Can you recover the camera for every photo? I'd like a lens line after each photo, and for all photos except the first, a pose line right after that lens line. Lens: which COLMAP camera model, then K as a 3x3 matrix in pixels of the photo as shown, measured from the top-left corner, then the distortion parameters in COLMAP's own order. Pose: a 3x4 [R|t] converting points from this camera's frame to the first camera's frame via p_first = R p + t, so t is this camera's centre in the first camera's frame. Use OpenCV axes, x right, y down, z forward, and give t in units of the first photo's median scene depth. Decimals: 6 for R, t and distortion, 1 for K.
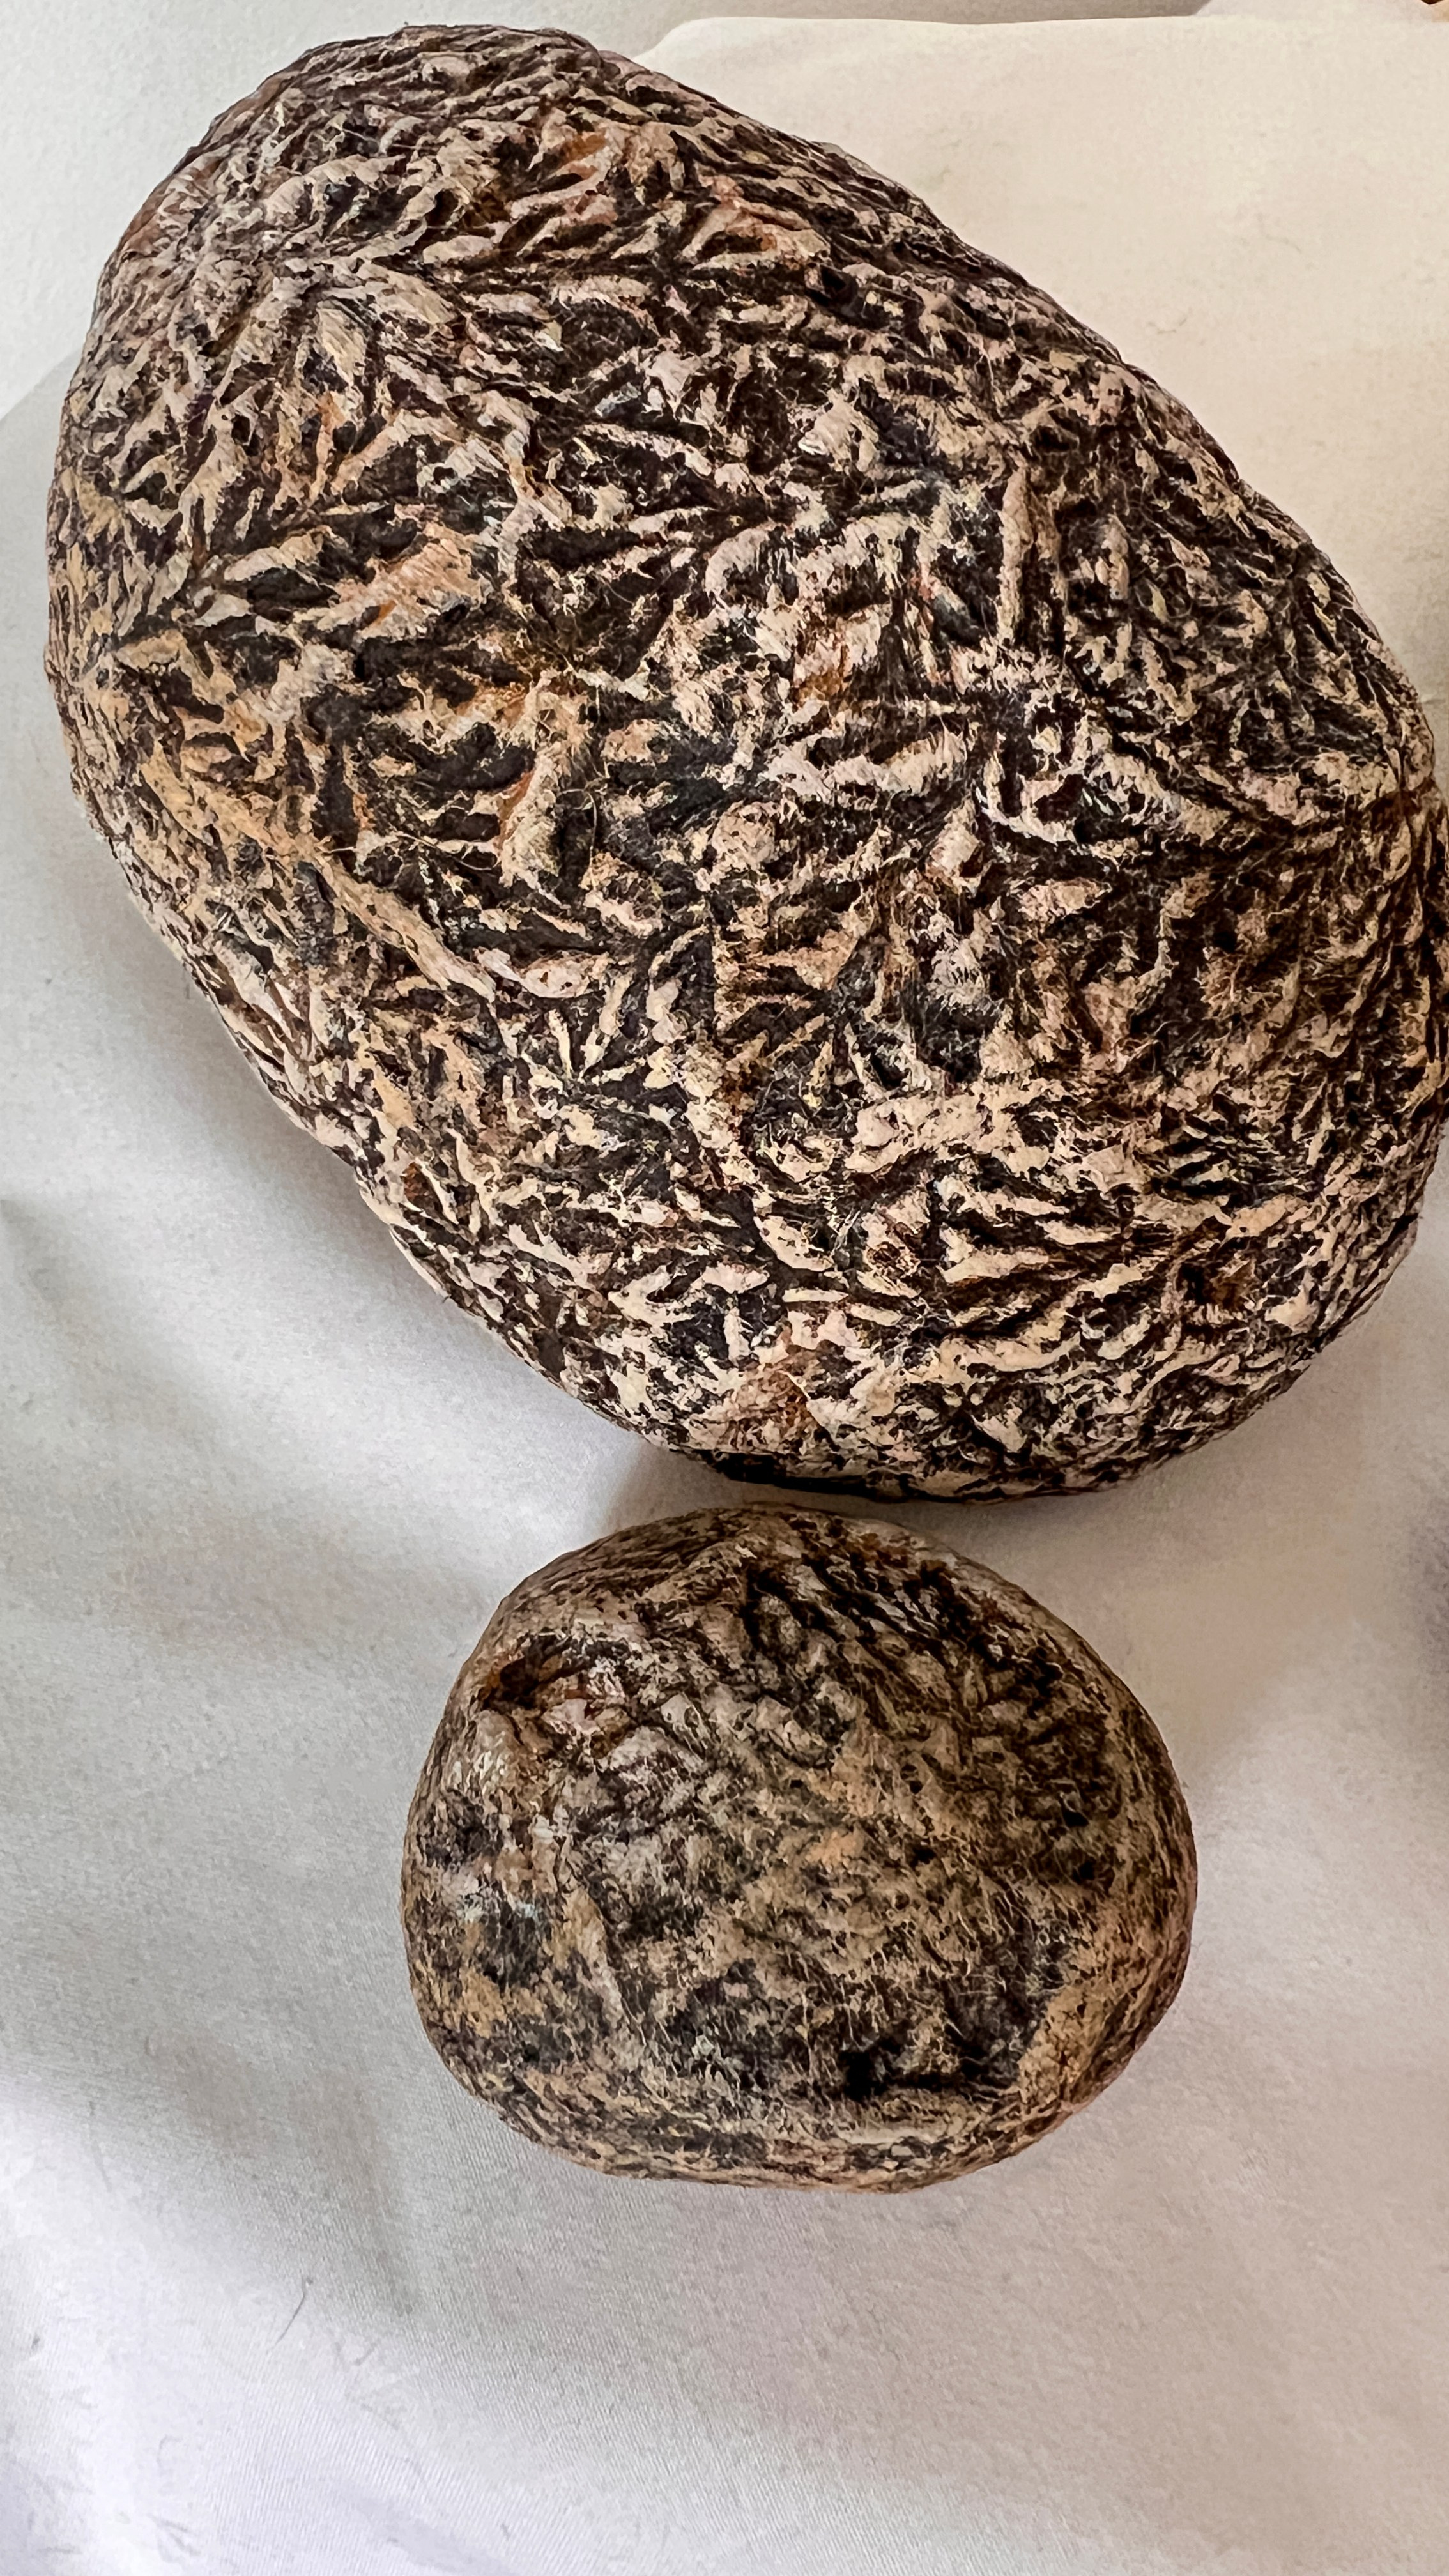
lens RADIAL K [[2211.7, 0, 526.5], [0, 2211.7, 1191.6], [0, 0, 1]] dist [-0.000760, -0.001649]
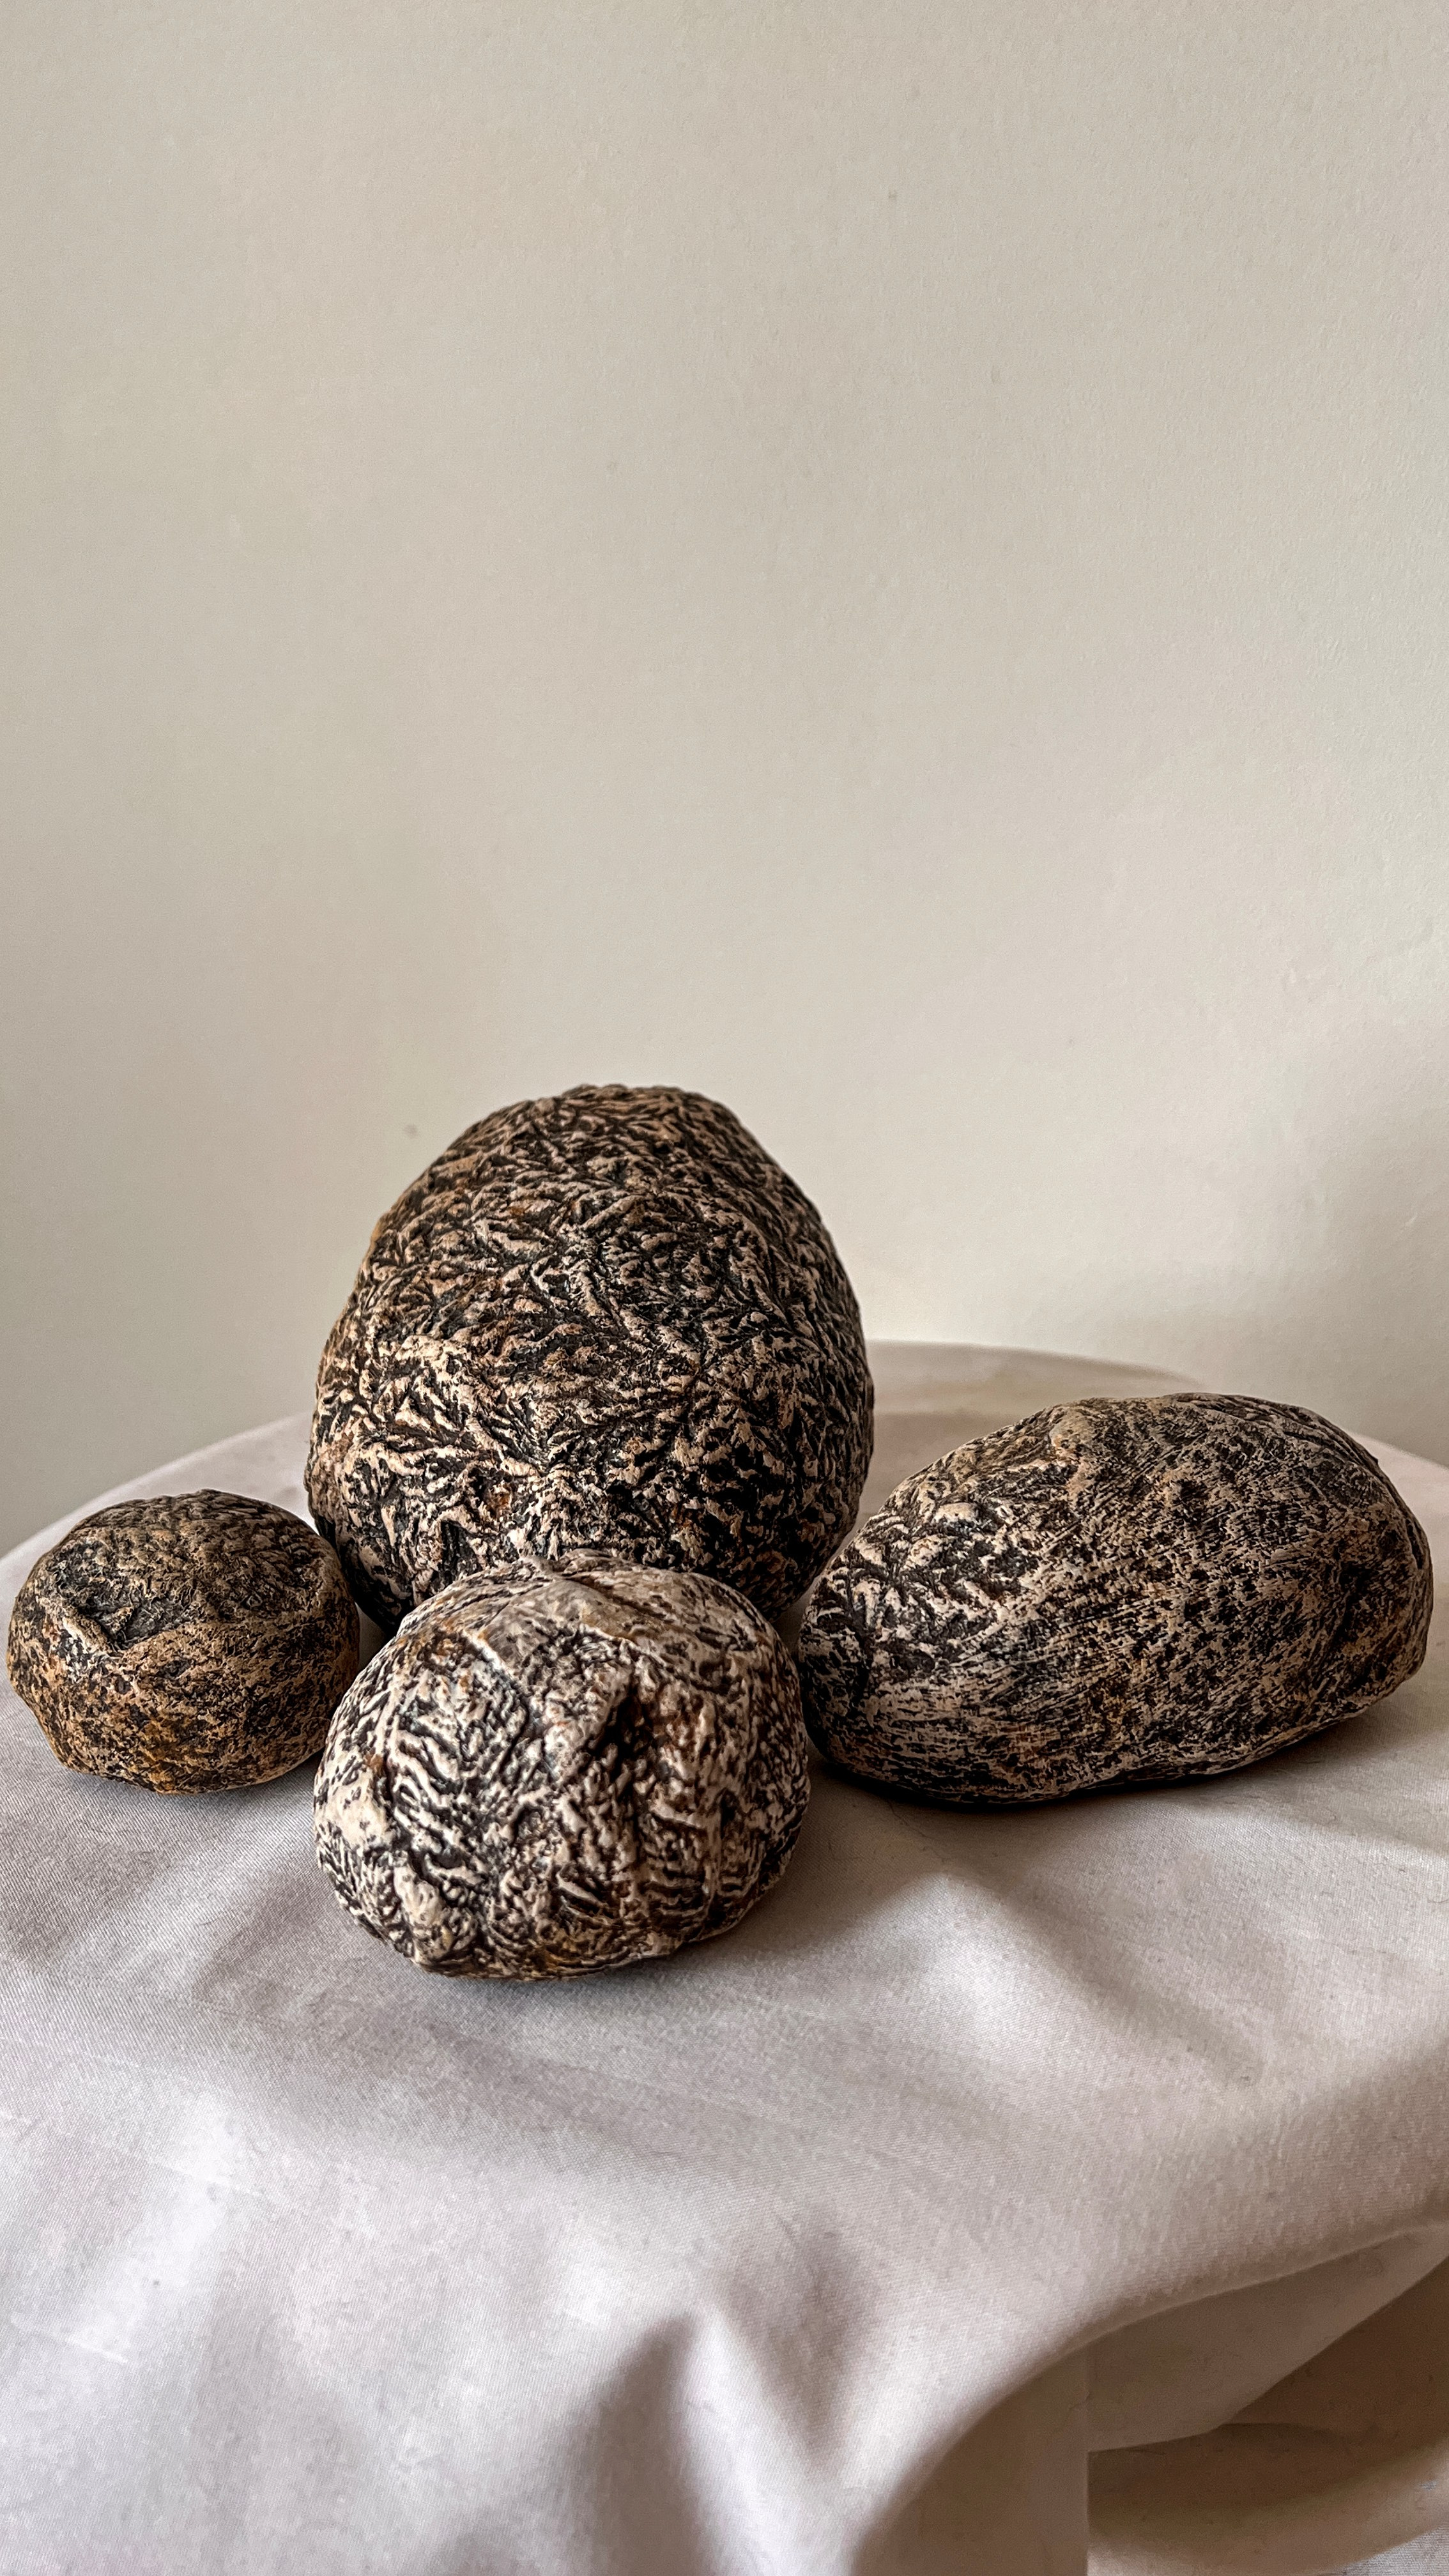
lens RADIAL K [[2205.6, 0, 779.7], [0, 2205.6, 1197.2], [0, 0, 1]] dist [0.056039, 0.002866]
pose [[0.717397, 0.277584, -0.638975, 1.902704], [-0.642385, 0.618511, -0.452532, 0.688547], [0.269598, 0.735113, 0.622034, -0.486555]]
